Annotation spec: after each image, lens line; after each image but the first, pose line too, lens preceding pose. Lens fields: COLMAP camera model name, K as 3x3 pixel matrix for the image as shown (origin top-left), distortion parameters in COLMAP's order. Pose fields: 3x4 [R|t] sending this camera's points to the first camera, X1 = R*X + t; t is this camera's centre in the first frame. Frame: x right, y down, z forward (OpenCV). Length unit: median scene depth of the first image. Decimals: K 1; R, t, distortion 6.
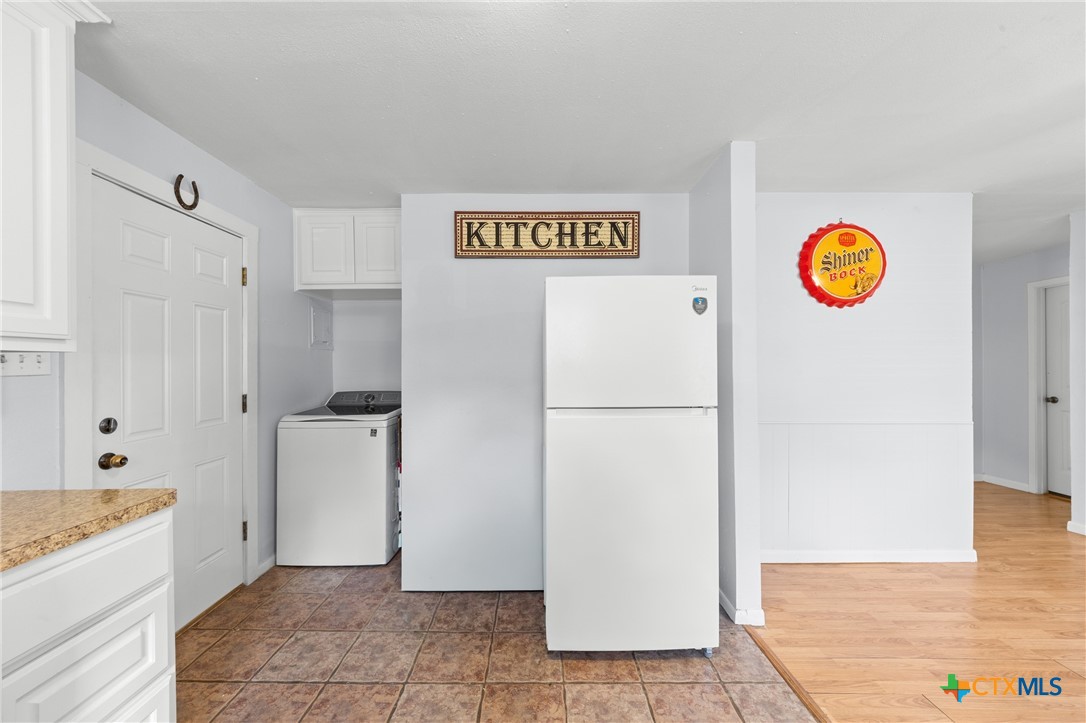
lens RADIAL K [[399.7, 0, 544.7], [0, 399.7, 365.4], [0, 0, 1]] dist [-0.001686, -0.000148]
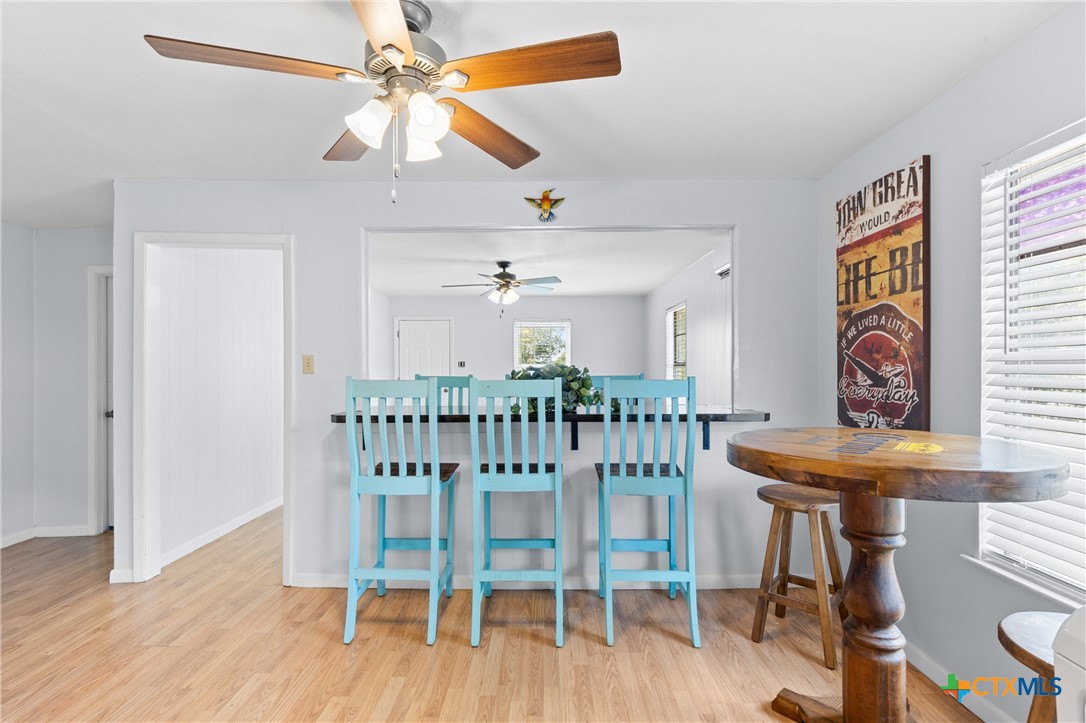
lens RADIAL K [[511.0, 0, 543.0], [0, 511.0, 361.5], [0, 0, 1]] dist [-0.000742, -0.000278]
pose [[0.020449, 0.009366, 0.999747, 0.398738], [0.007603, 0.999926, -0.009523, -0.007435], [-0.999762, 0.007796, 0.020376, 0.153857]]
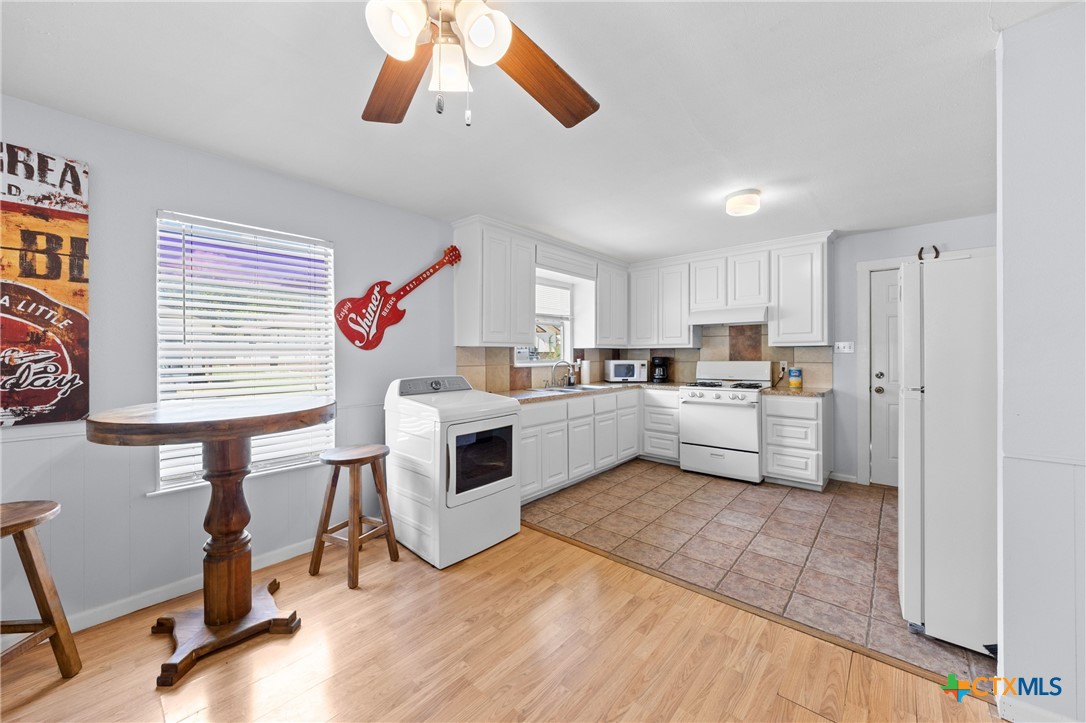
lens RADIAL K [[411.7, 0, 539.4], [0, 411.7, 354.7], [0, 0, 1]] dist [0.000959, 0.000009]
pose [[-0.663645, 0.006748, -0.748017, 1.615435], [0.005314, 0.999977, 0.004306, 0.007781], [0.748029, -0.001117, -0.663666, 0.871660]]
